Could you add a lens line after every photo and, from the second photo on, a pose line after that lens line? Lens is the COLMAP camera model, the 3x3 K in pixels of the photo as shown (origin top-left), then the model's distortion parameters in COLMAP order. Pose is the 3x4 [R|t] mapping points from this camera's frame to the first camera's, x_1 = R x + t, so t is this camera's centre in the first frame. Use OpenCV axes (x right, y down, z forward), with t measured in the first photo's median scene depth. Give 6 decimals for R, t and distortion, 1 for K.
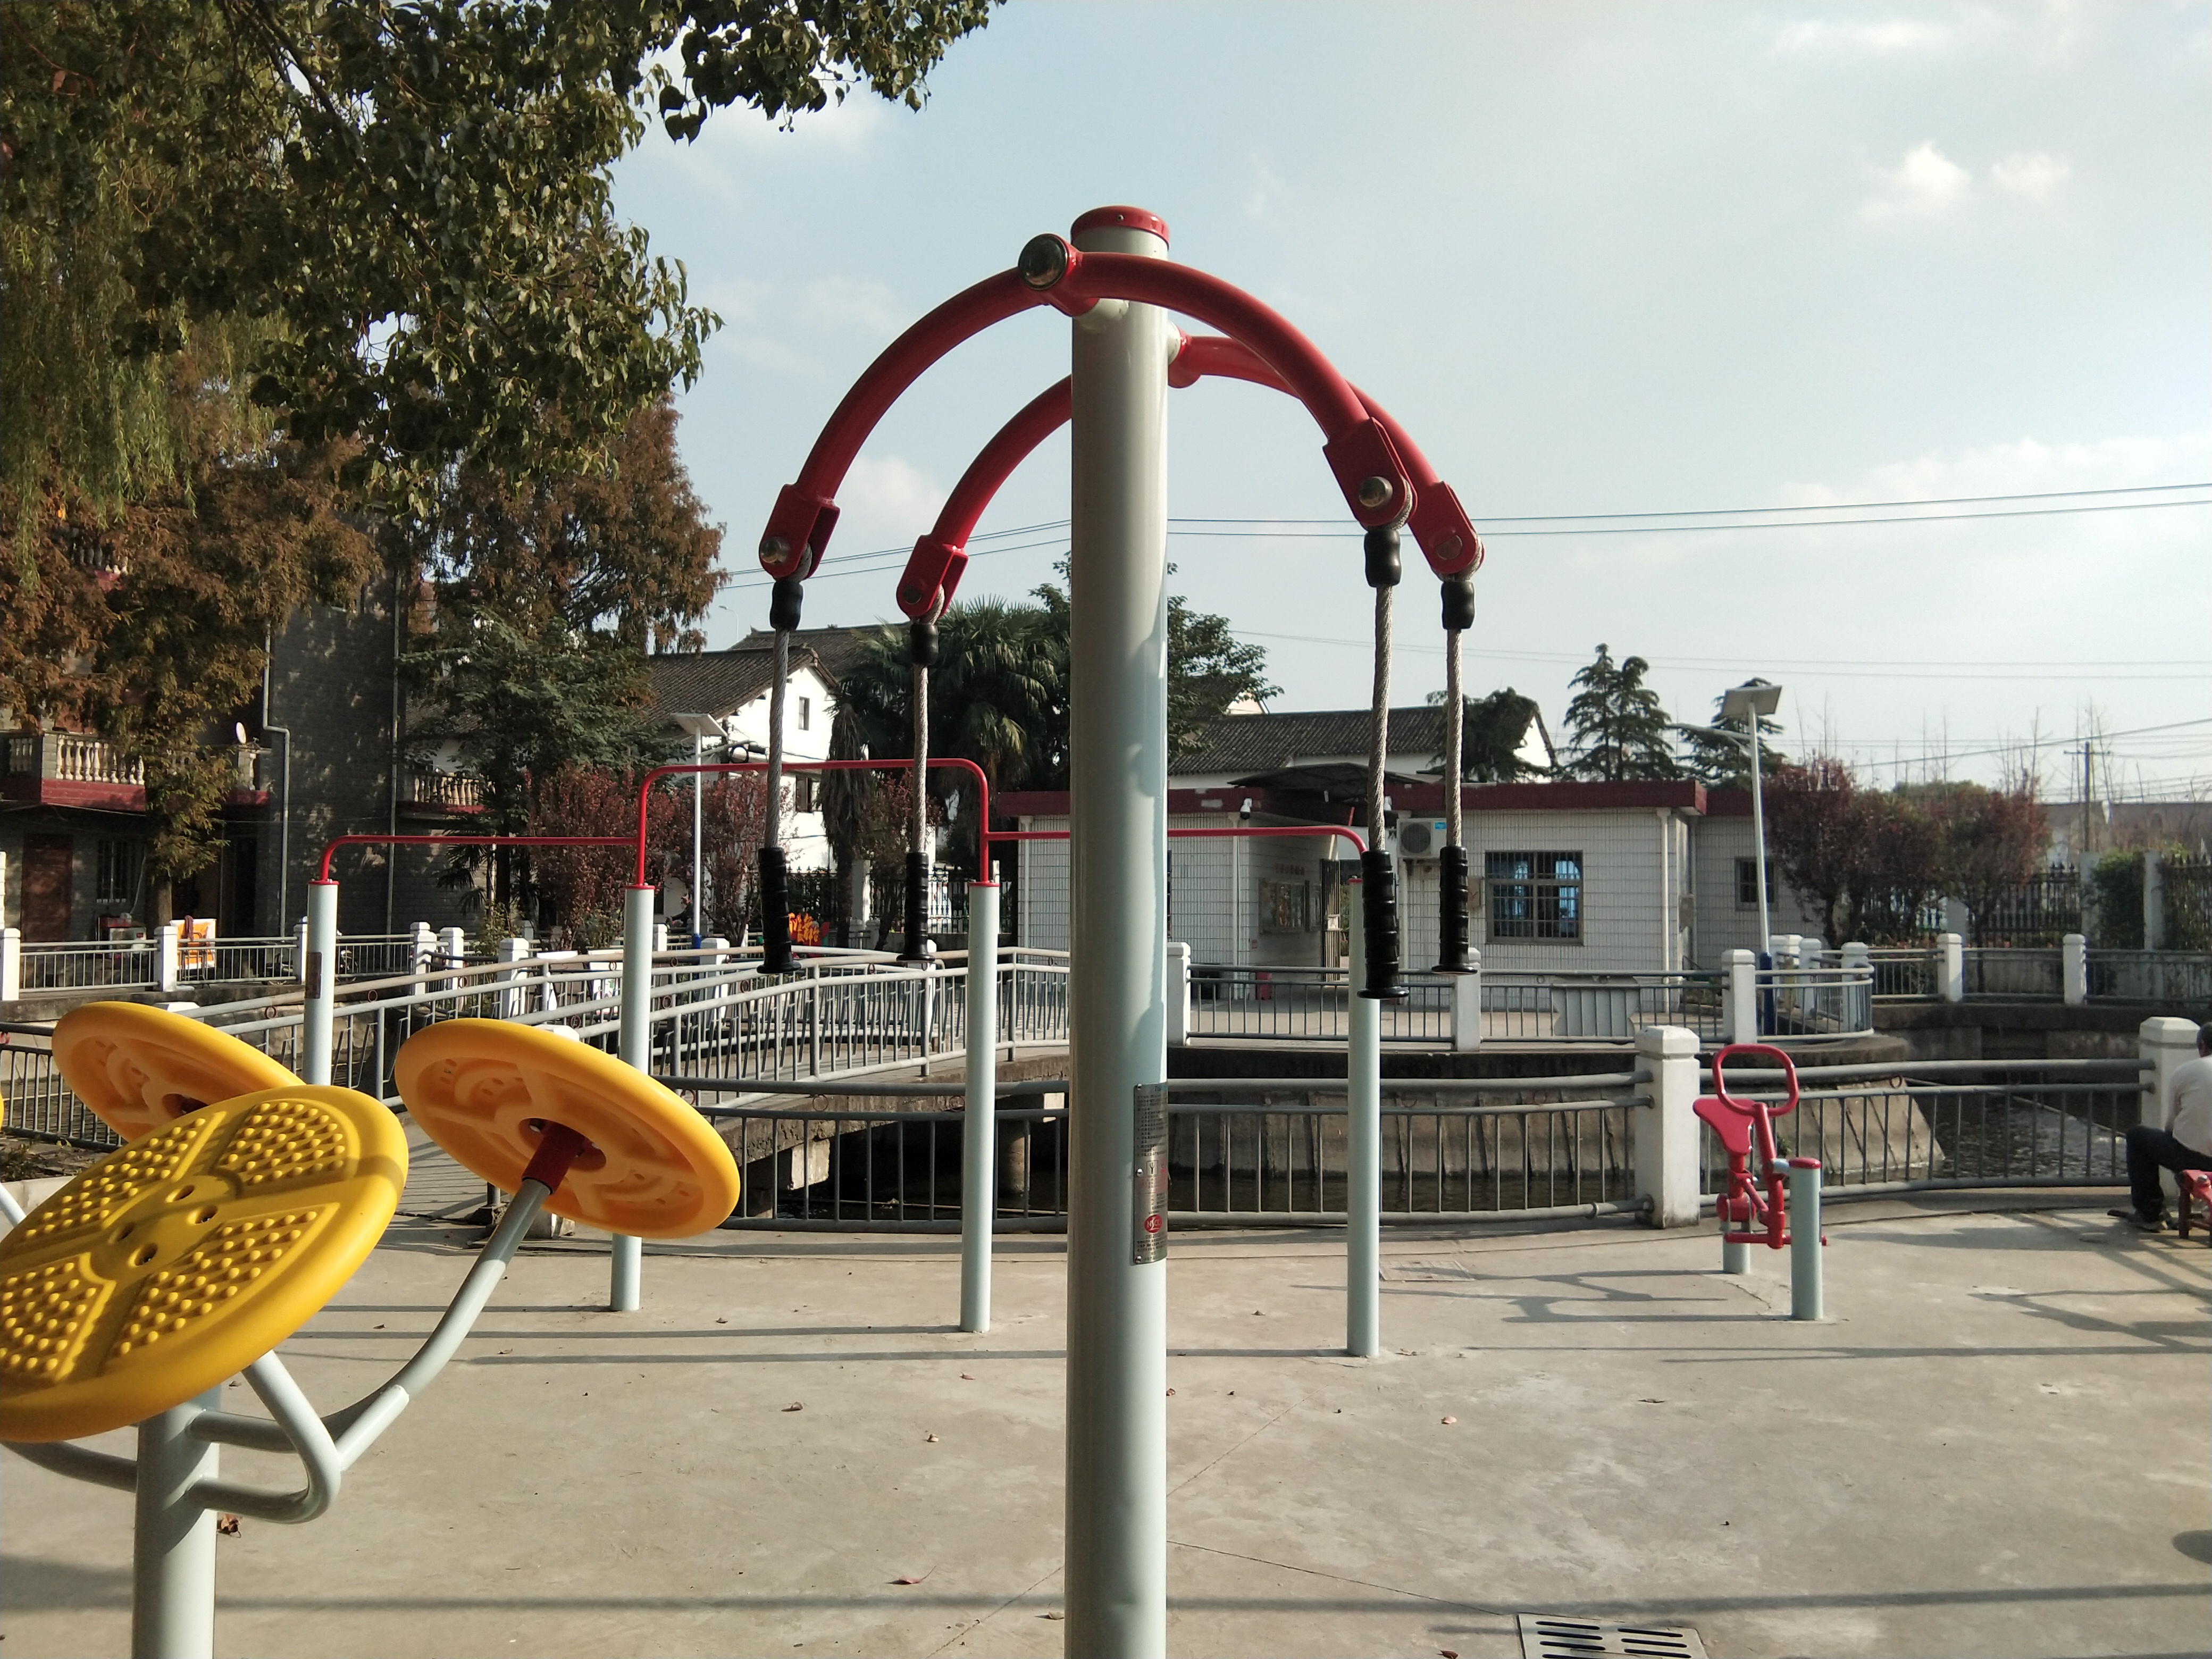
lens RADIAL K [[1770.6, 0, 1106.0], [0, 1770.6, 829.5], [0, 0, 1]] dist [0.145846, -0.227864]
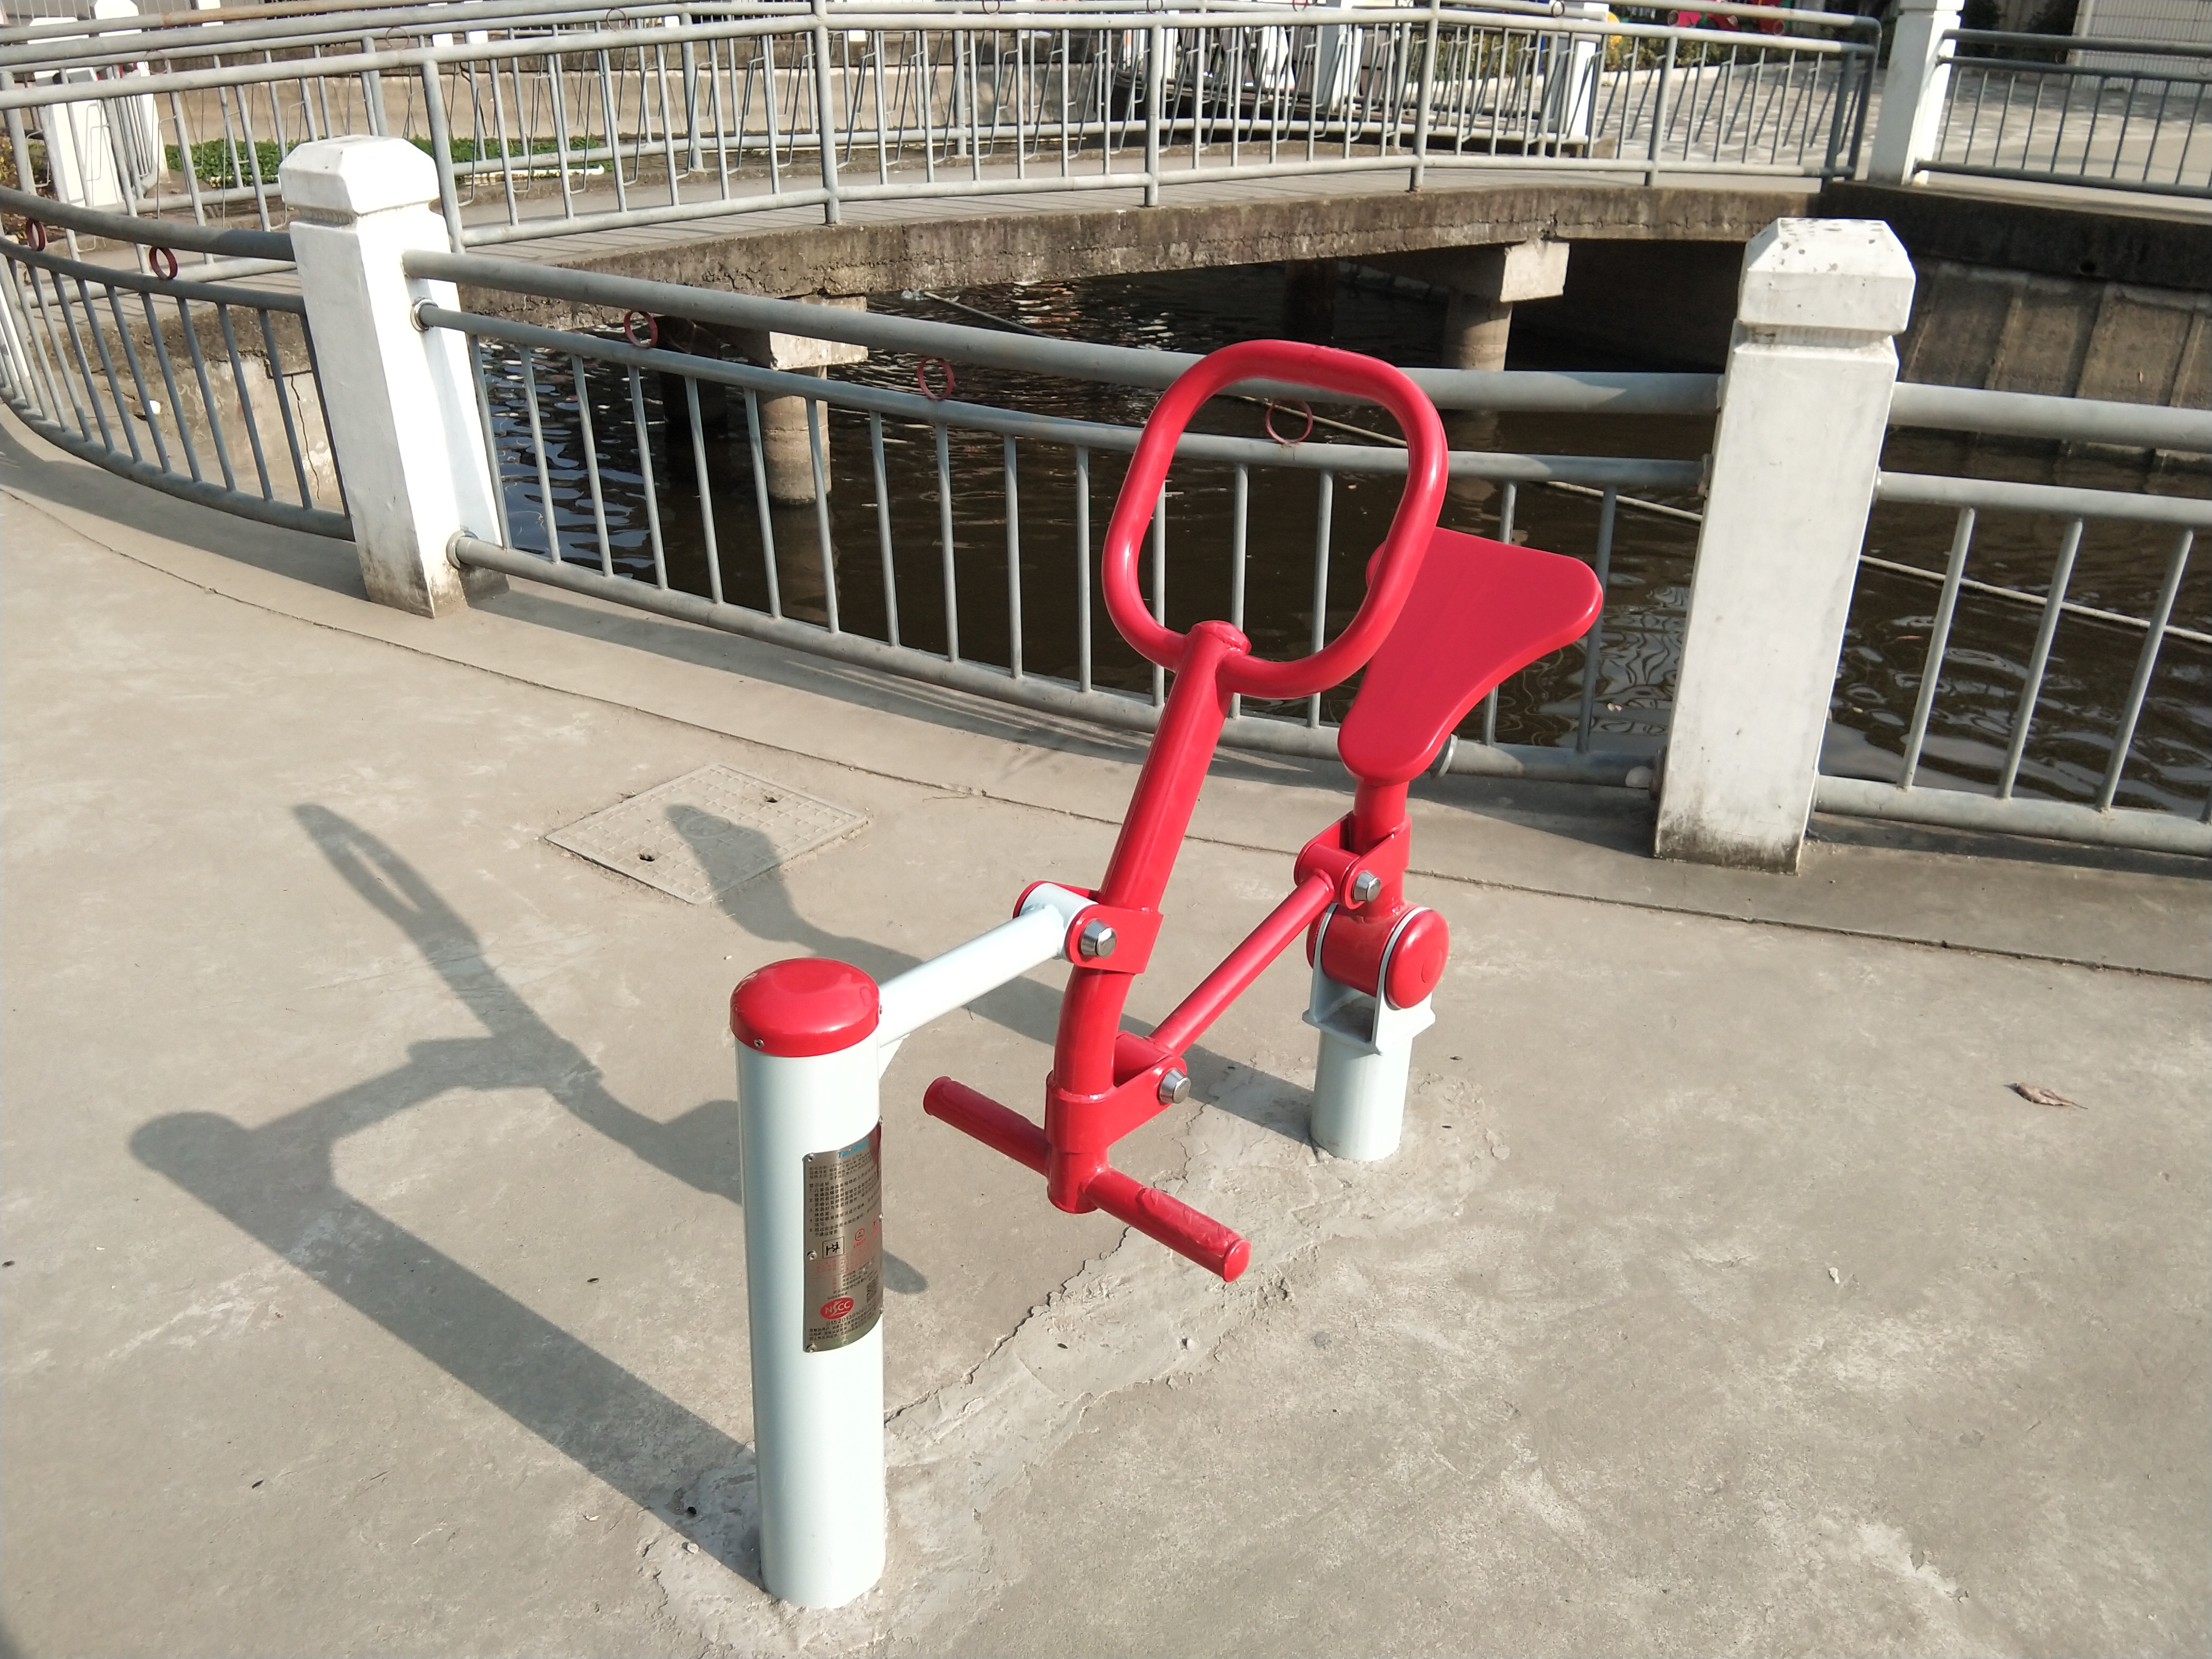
lens RADIAL K [[1765.0, 0, 1109.1], [0, 1765.0, 823.9], [0, 0, 1]] dist [0.103159, -0.148631]
pose [[0.785879, 0.275686, -0.553527, 0.134342], [0.016381, 0.885528, 0.464297, 0.020213], [0.618164, -0.373949, 0.691401, 0.232743]]
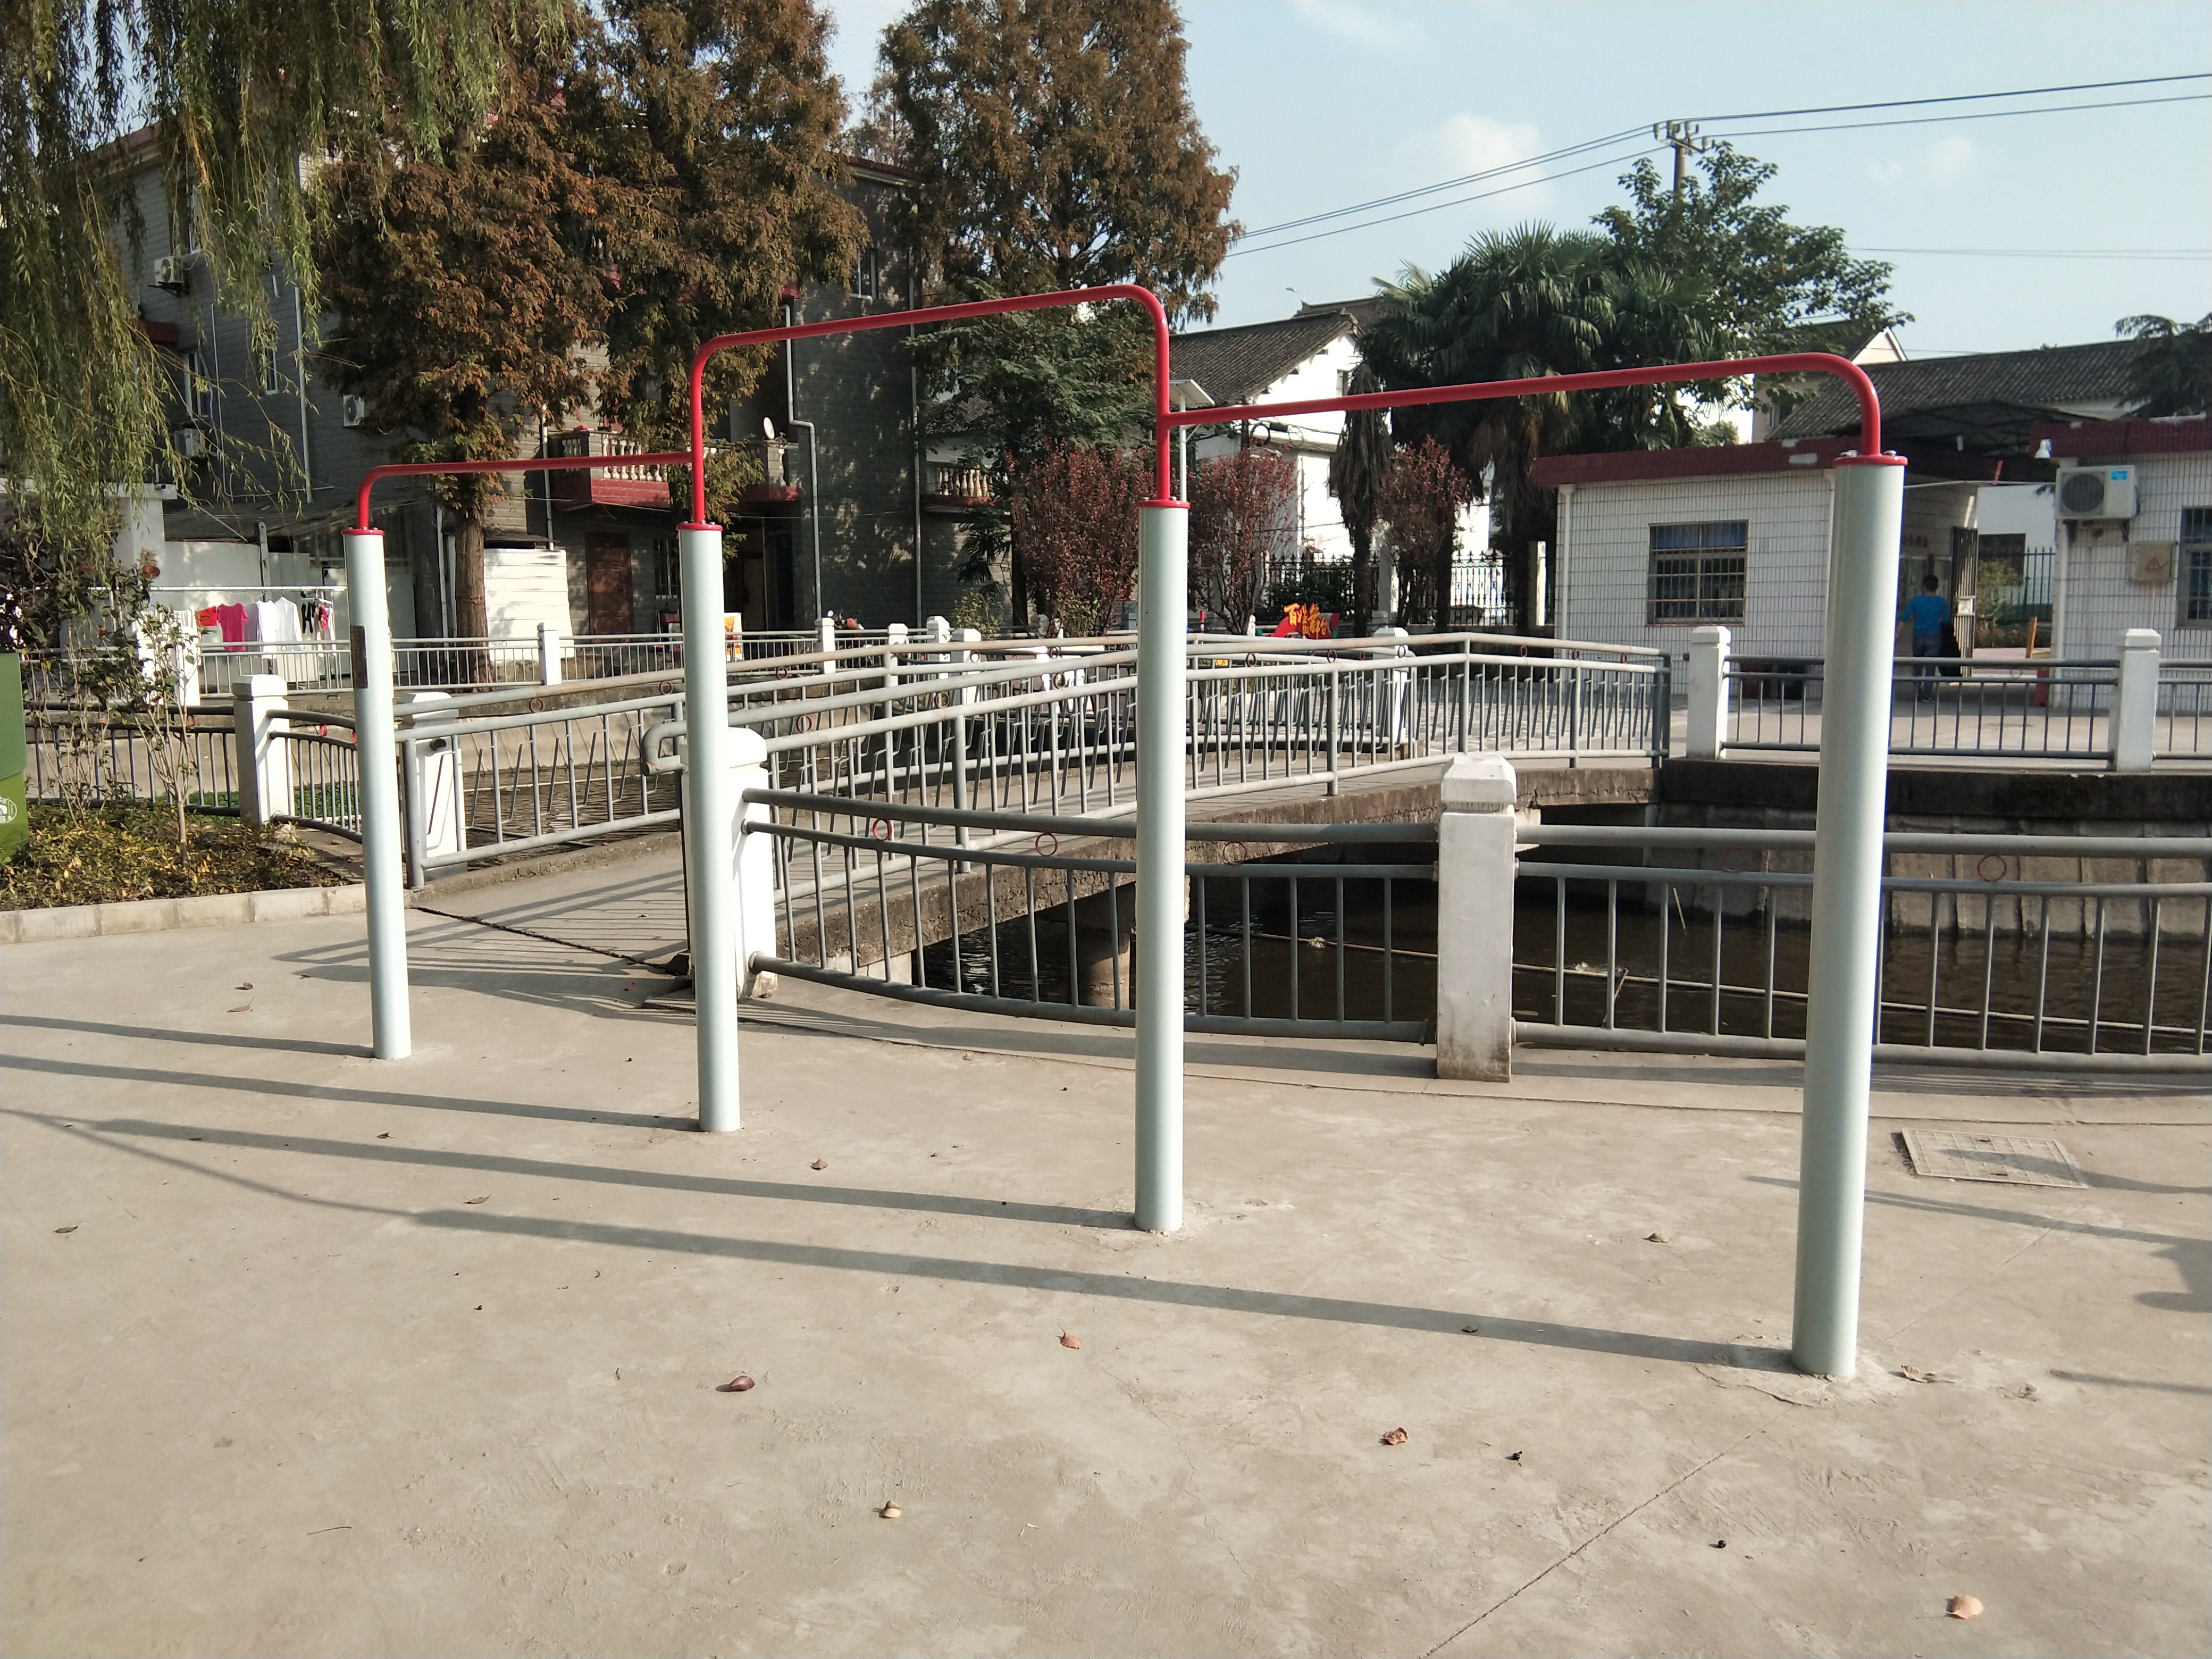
lens RADIAL K [[1765.0, 0, 1109.1], [0, 1765.0, 823.9], [0, 0, 1]] dist [0.103159, -0.148631]
pose [[0.947390, 0.027625, -0.318888, 0.025877], [0.025222, 0.986728, 0.160412, 0.010882], [0.319087, -0.160016, 0.934119, 0.111403]]
